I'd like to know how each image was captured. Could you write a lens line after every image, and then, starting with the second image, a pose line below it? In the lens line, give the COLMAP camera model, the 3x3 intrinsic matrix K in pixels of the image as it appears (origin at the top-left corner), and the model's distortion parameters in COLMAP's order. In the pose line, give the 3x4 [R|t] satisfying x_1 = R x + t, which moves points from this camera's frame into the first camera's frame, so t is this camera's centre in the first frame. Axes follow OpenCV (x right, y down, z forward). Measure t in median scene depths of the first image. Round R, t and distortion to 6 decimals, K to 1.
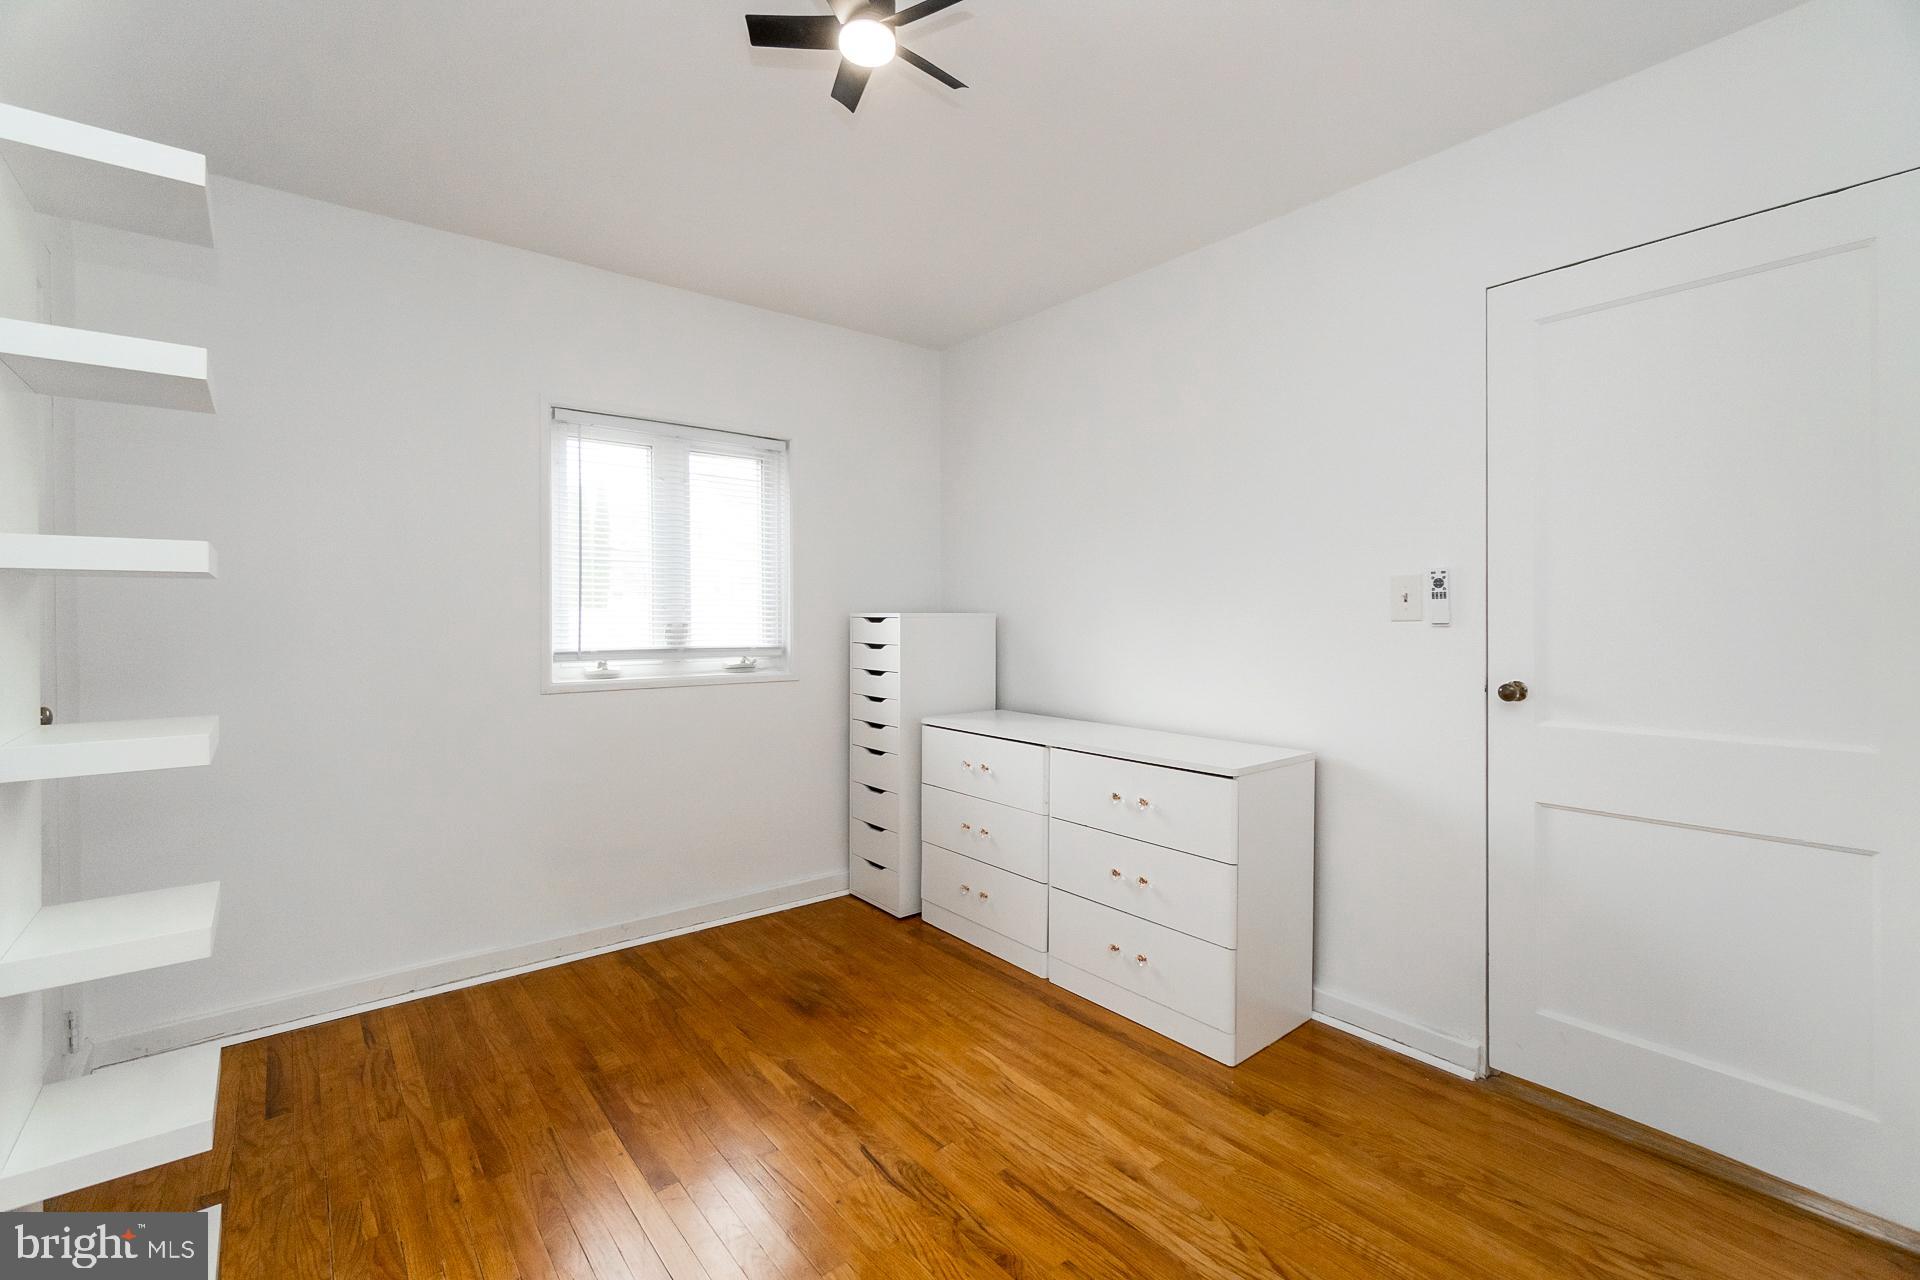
lens RADIAL K [[847.1, 0, 957.7], [0, 847.1, 608.0], [0, 0, 1]] dist [-0.001738, -0.000129]
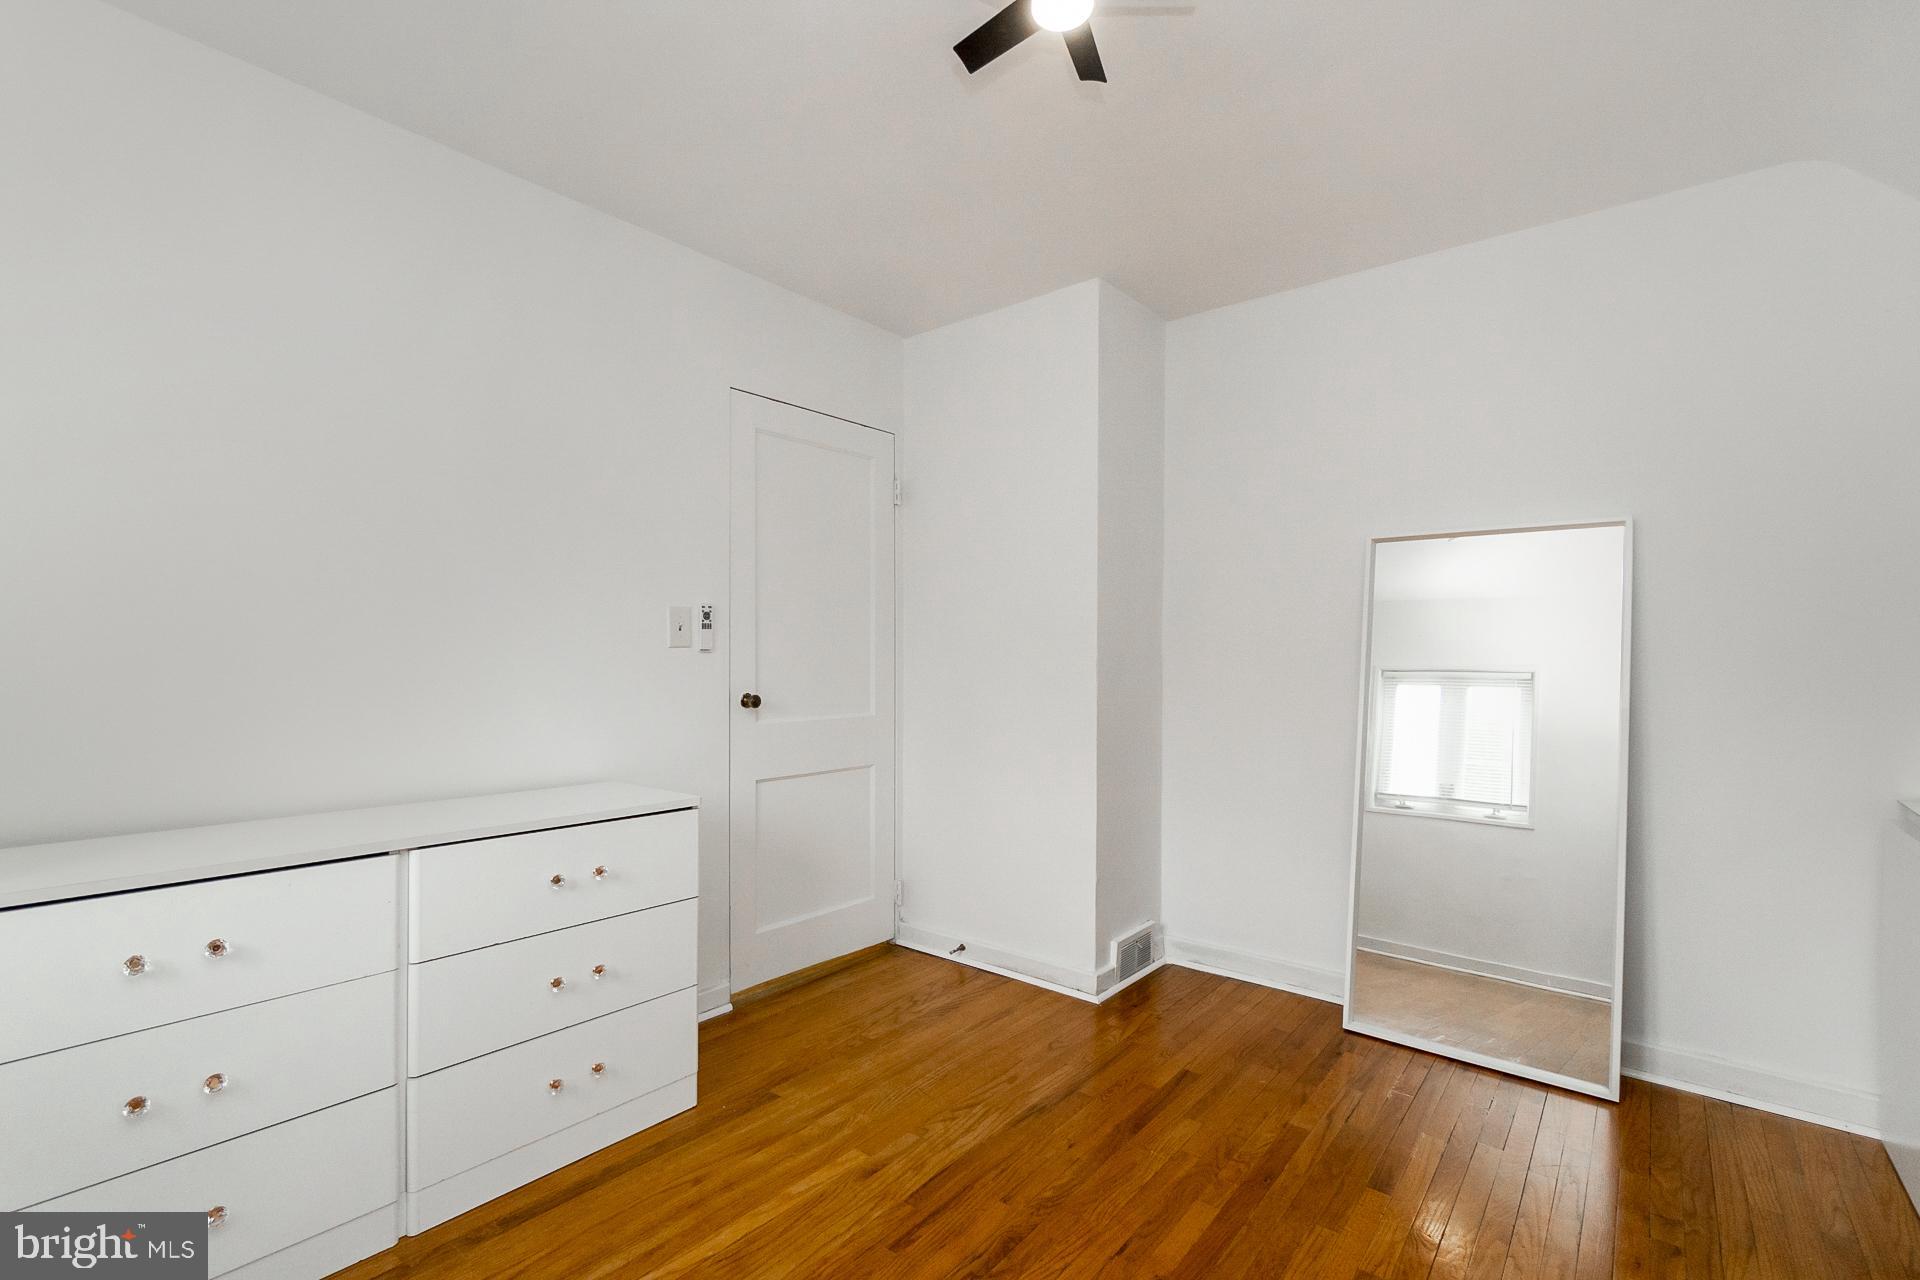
lens RADIAL K [[847.1, 0, 957.7], [0, 847.1, 608.0], [0, 0, 1]] dist [-0.001738, -0.000129]
pose [[-0.191078, 0.048038, 0.980399, -0.734218], [-0.010284, 0.998649, -0.050937, 0.018485], [-0.981521, -0.019815, -0.190325, 0.924717]]
